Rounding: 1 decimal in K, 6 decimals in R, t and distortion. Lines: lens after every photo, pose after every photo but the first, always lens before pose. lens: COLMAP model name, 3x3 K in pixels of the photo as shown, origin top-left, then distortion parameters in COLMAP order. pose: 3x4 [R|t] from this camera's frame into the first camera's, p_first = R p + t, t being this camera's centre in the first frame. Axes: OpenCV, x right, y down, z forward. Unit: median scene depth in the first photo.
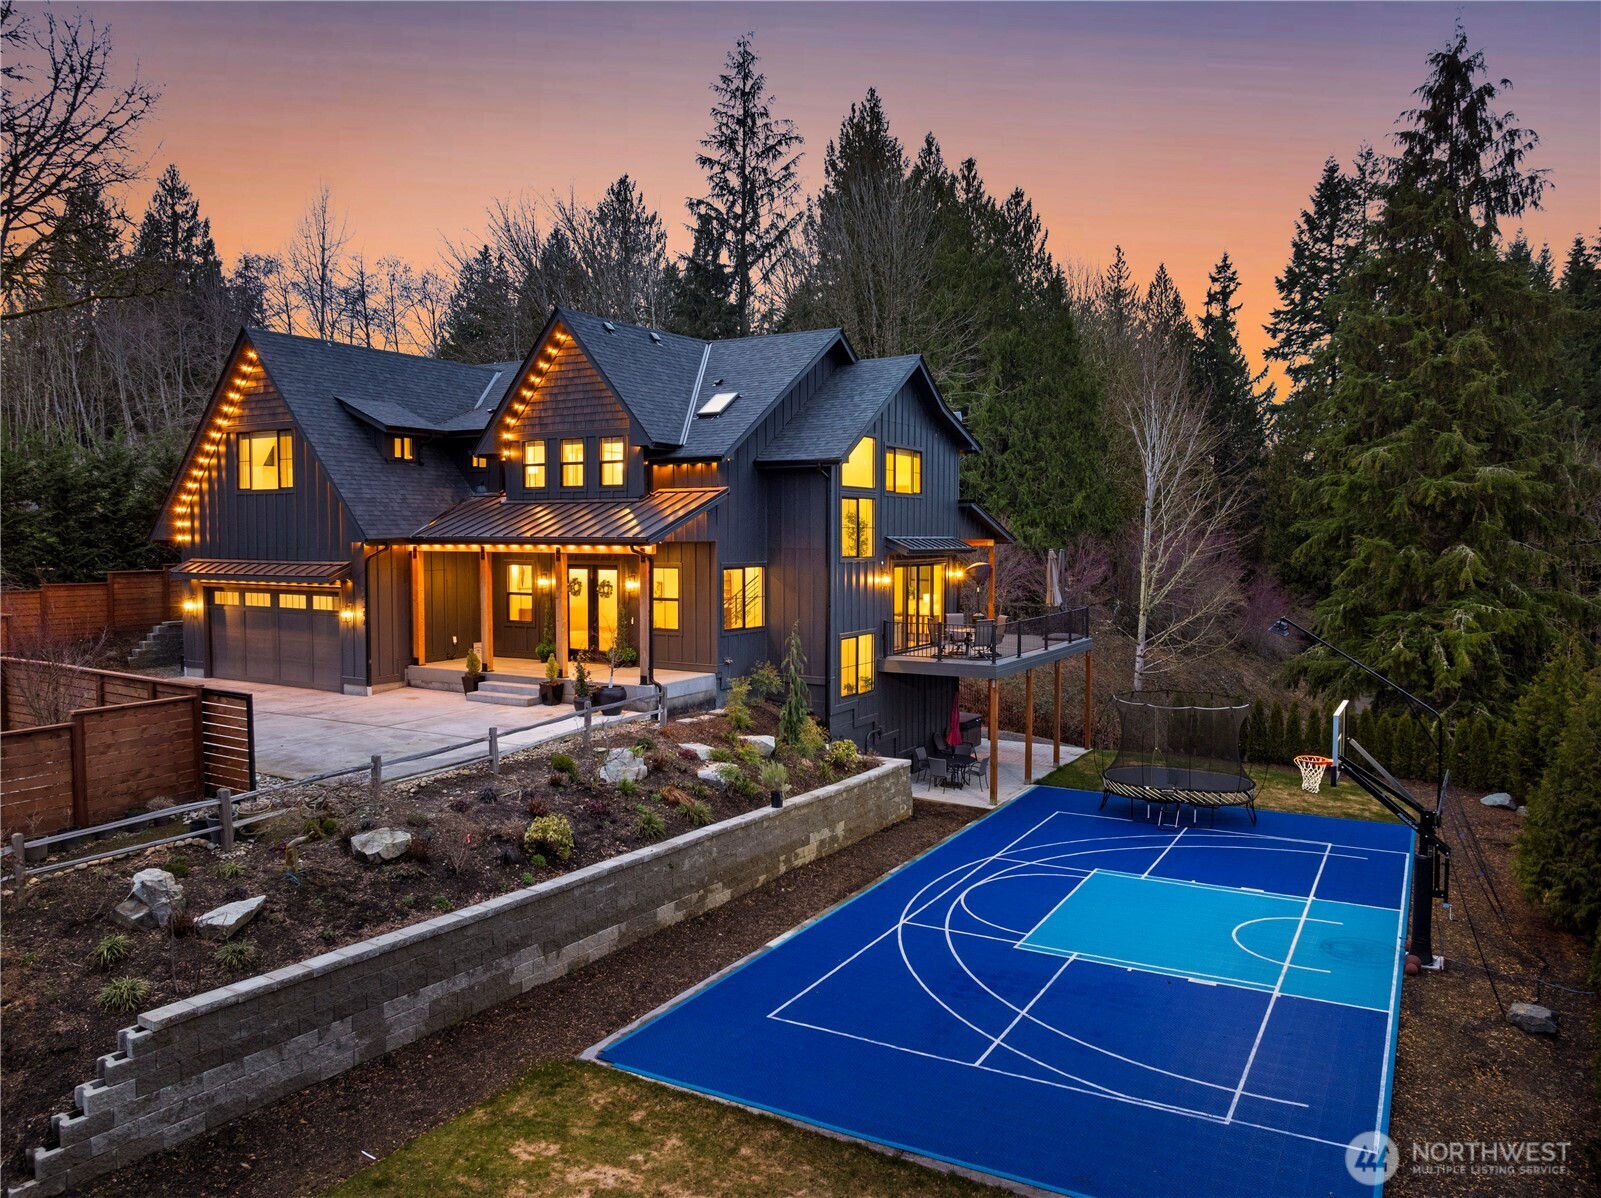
lens RADIAL K [[1141.5, 0, 813.5], [0, 1141.5, 597.2], [0, 0, 1]] dist [-0.034983, -0.003806]
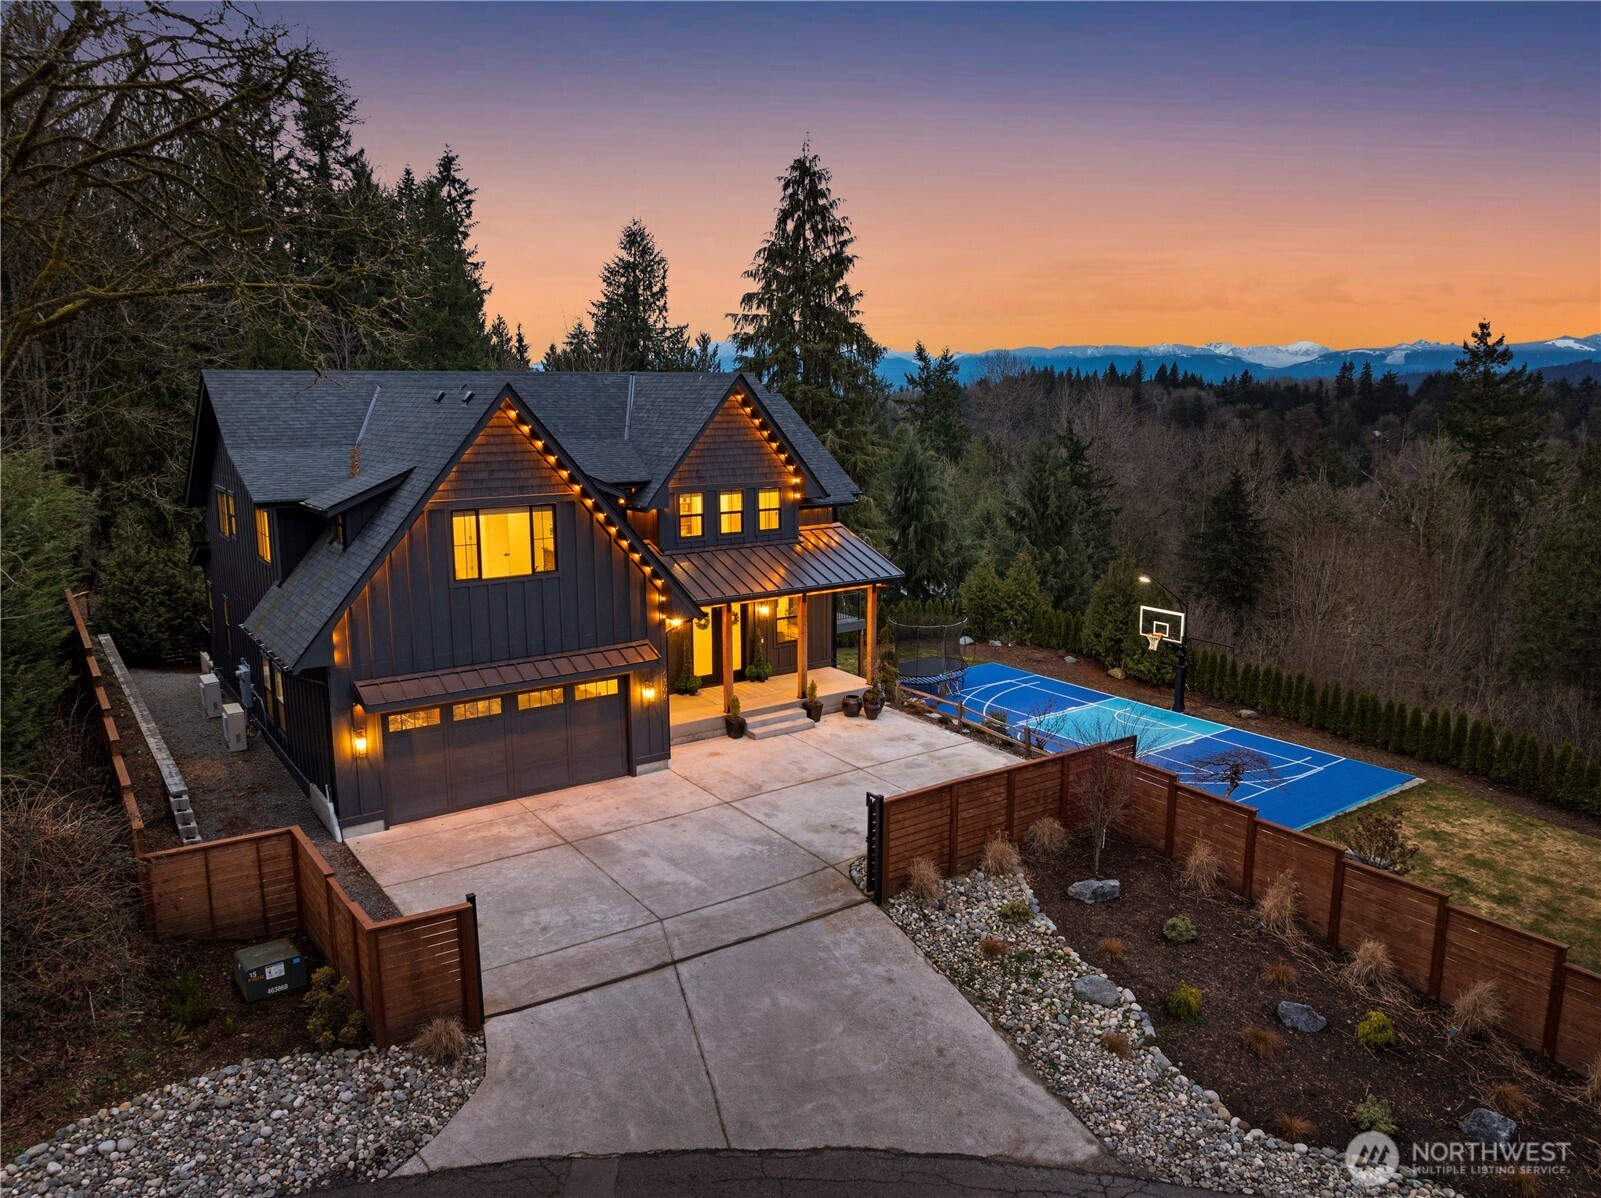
lens RADIAL K [[1141.5, 0, 813.5], [0, 1141.5, 597.2], [0, 0, 1]] dist [-0.034983, -0.003806]
pose [[0.409619, -0.168867, 0.896491, -1.190338], [0.048854, 0.985368, 0.163286, -0.213664], [-0.910947, -0.023088, 0.411876, 0.468964]]
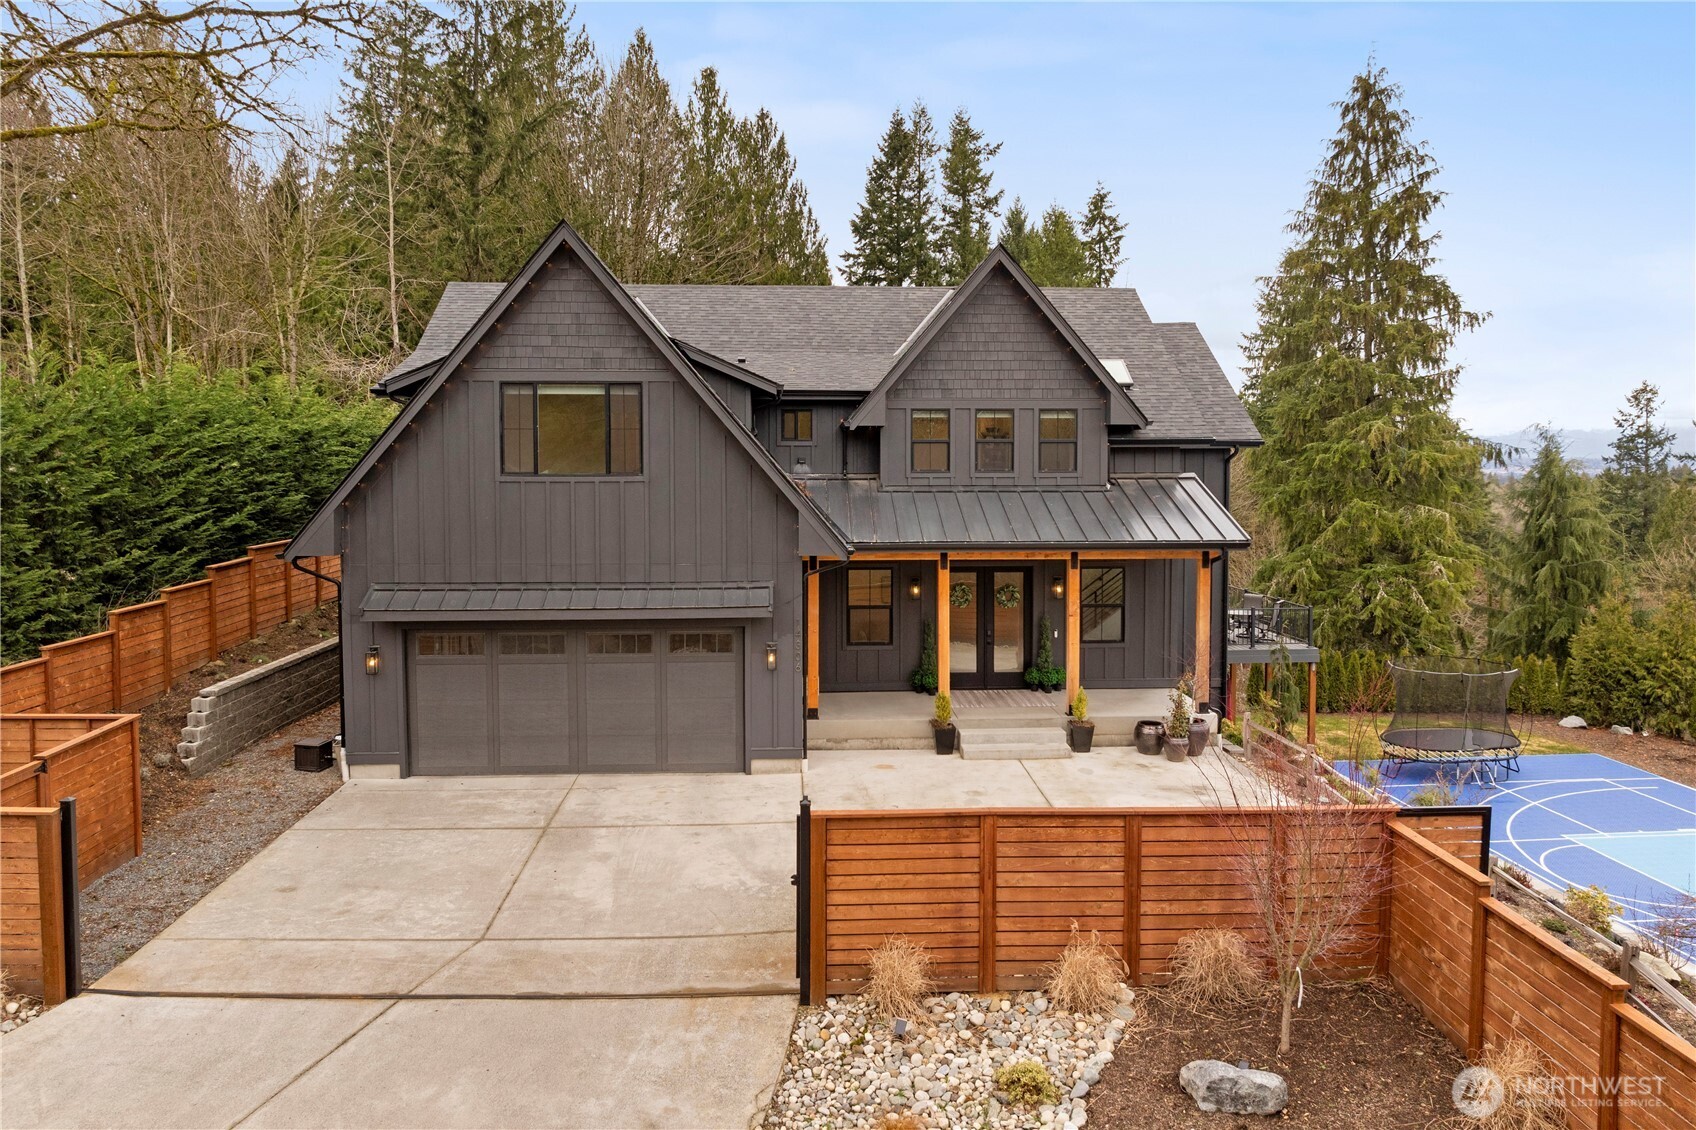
lens RADIAL K [[1218.9, 0, 853.6], [0, 1218.9, 519.1], [0, 0, 1]] dist [-0.039878, 0.000401]
pose [[0.835185, -0.029127, 0.549198, -0.760931], [0.032832, 0.999456, 0.003077, -0.069158], [-0.548989, 0.015461, 0.835687, 0.348567]]
